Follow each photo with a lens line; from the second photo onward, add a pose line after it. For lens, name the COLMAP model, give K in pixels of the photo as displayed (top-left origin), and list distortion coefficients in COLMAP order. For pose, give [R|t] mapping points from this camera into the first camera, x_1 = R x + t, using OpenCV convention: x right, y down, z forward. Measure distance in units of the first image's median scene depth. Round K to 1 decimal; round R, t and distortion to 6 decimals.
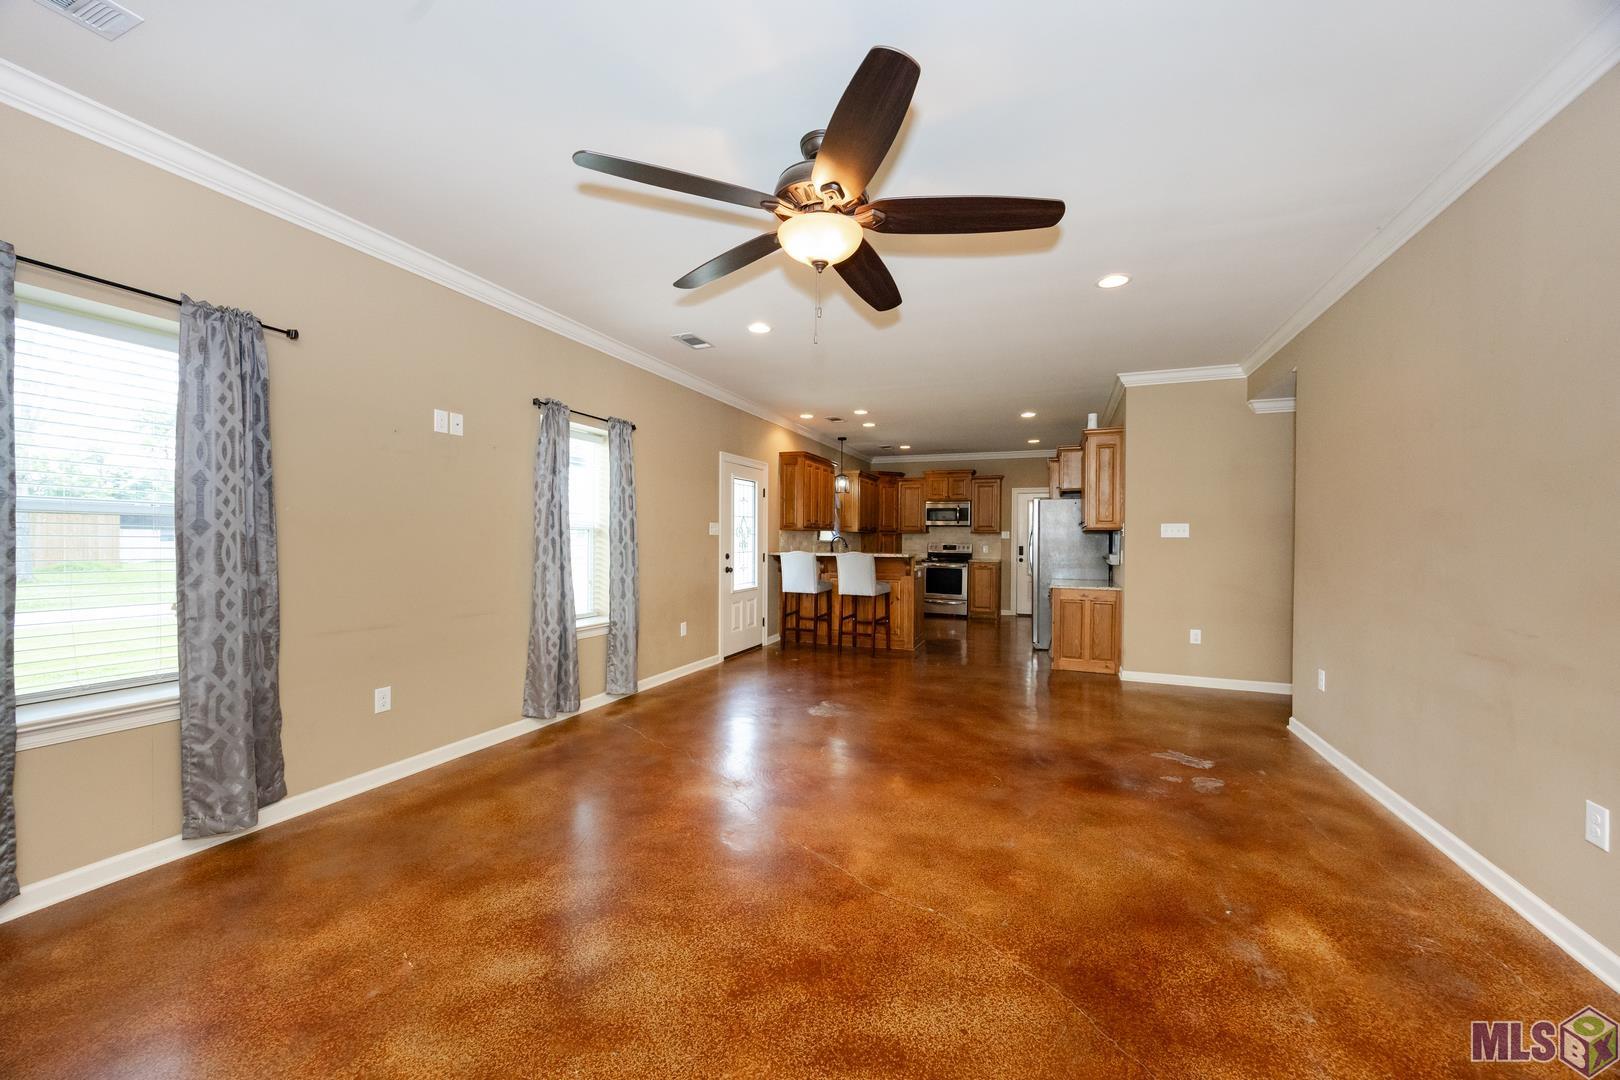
lens RADIAL K [[635.6, 0, 818.1], [0, 635.6, 541.8], [0, 0, 1]] dist [-0.001713, 0.000036]
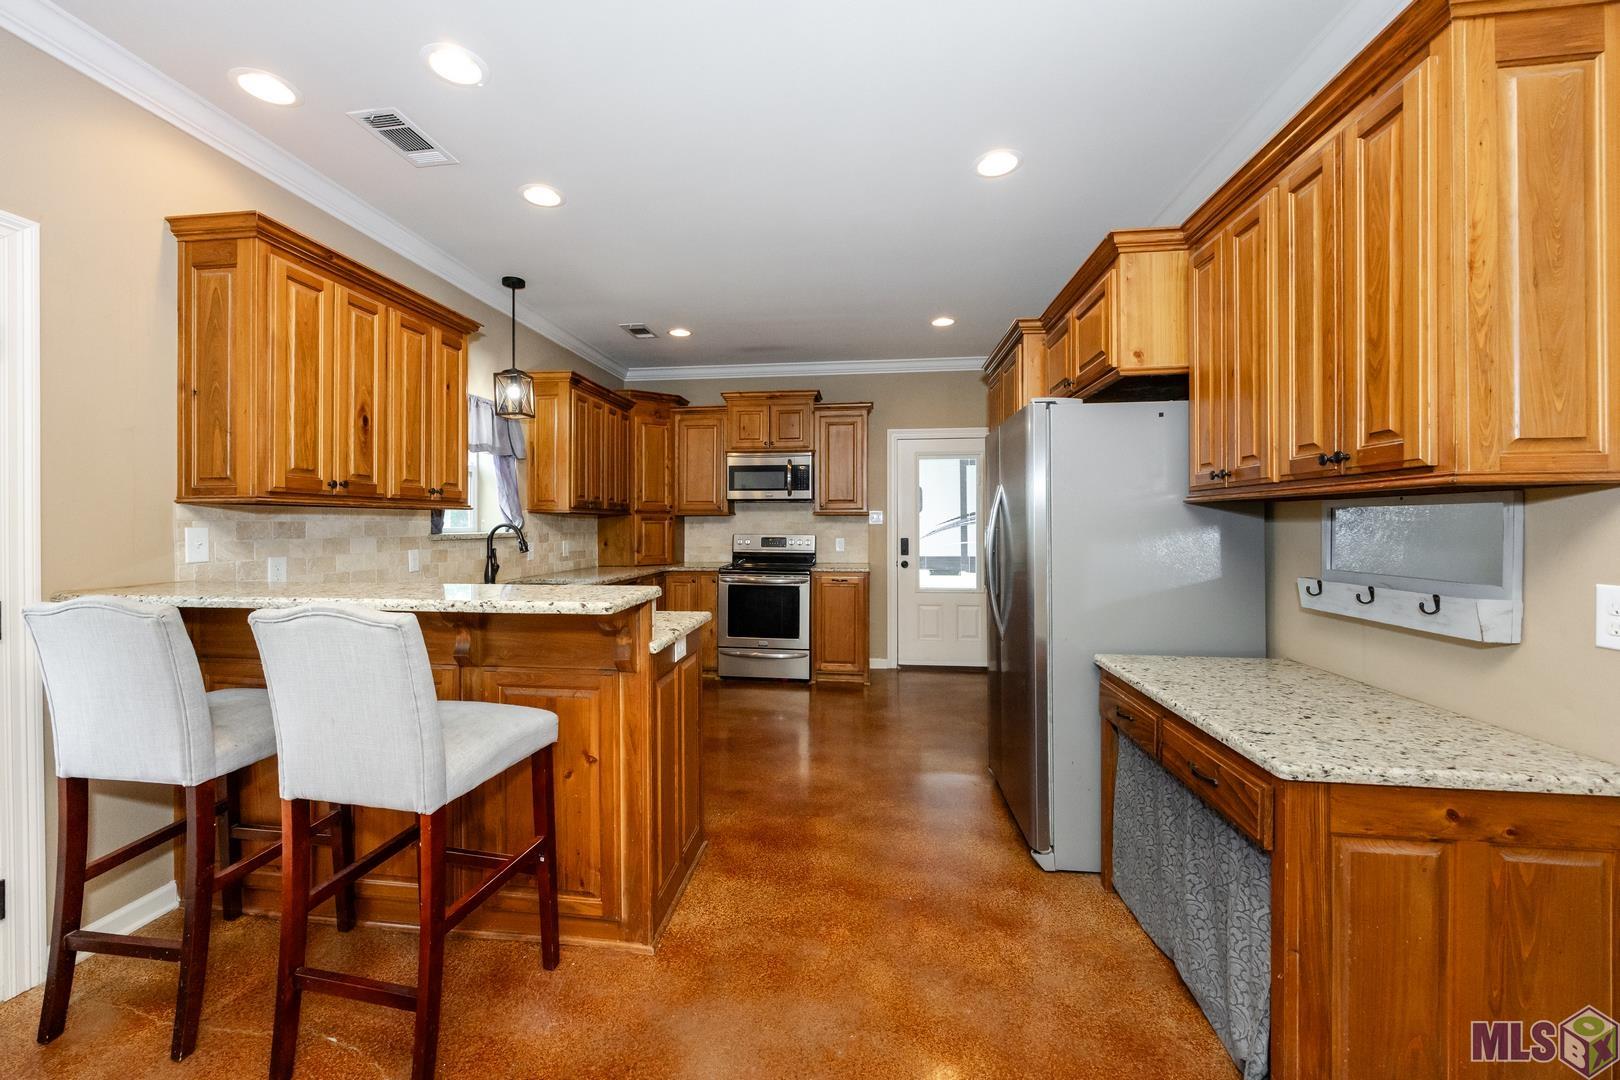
lens RADIAL K [[667.0, 0, 795.3], [0, 667.0, 519.3], [0, 0, 1]] dist [0.004051, 0.000114]
pose [[0.972265, -0.007235, 0.233769, 0.098885], [0.009442, 0.999921, -0.008323, -0.005271], [-0.233690, 0.010300, 0.972257, 0.476089]]
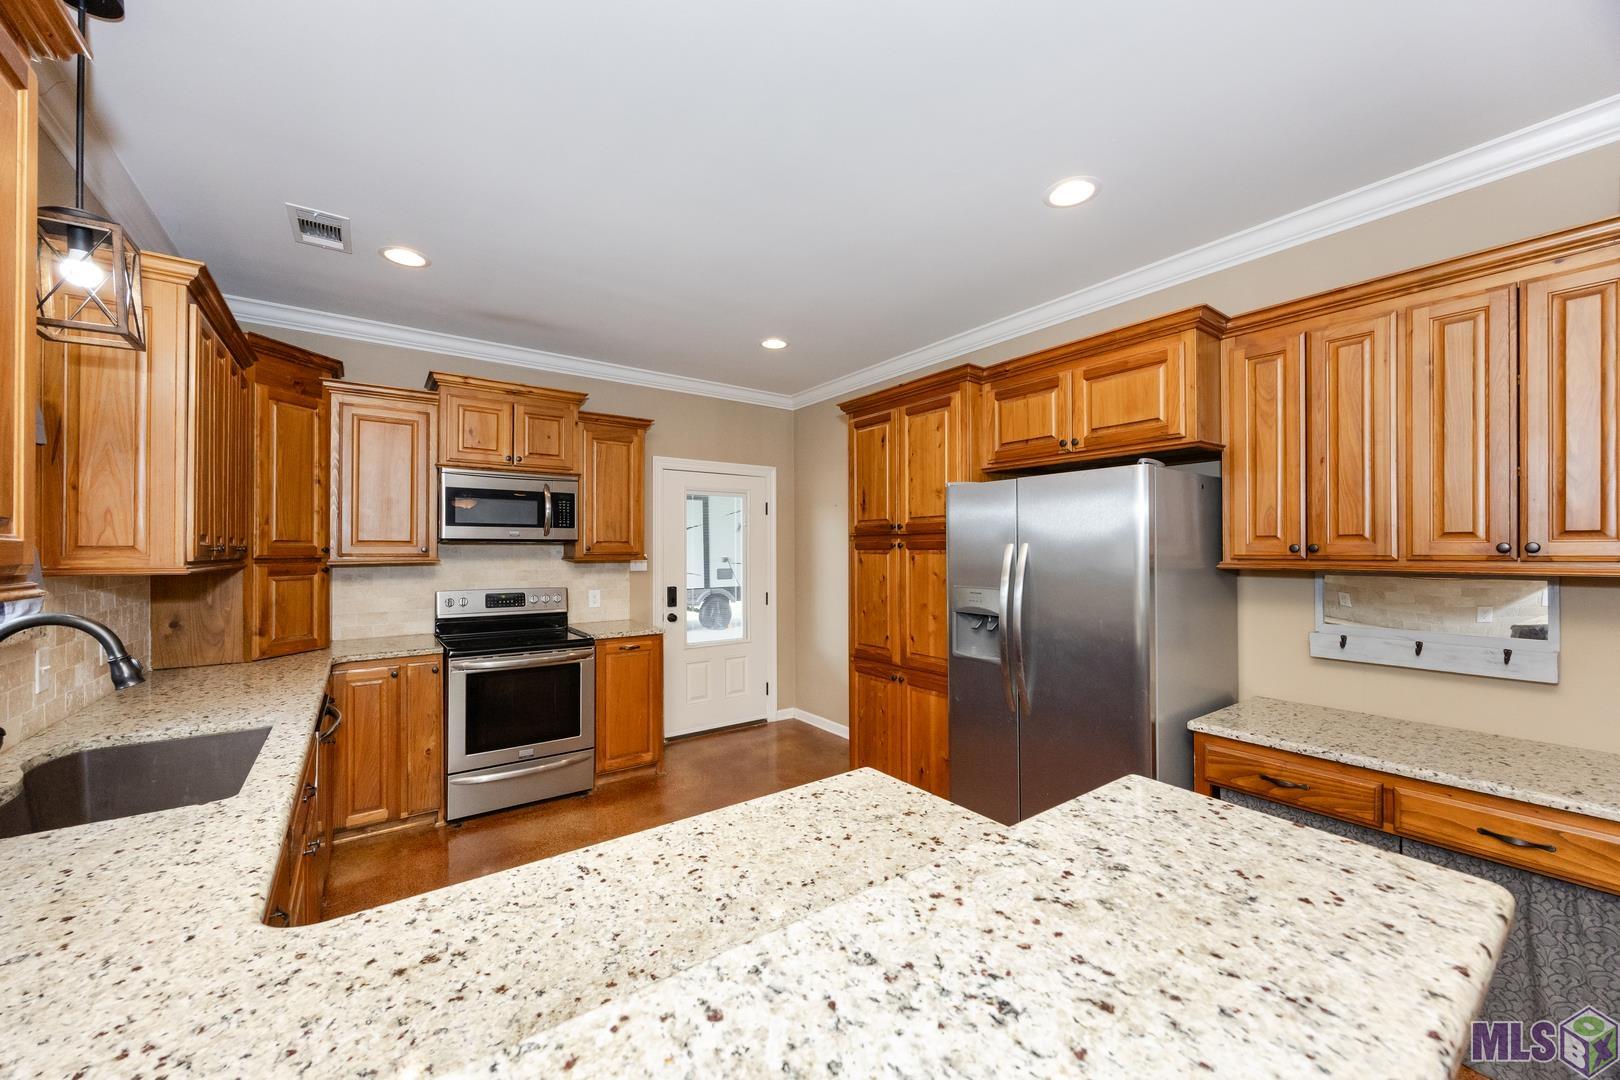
lens RADIAL K [[601.5, 0, 842.8], [0, 601.5, 544.4], [0, 0, 1]] dist [-0.025460, 0.000381]
pose [[0.518516, 0.001089, 0.855067, 0.015523], [0.005767, 0.999972, -0.004771, -0.020755], [-0.855048, 0.007406, 0.518496, 0.673782]]
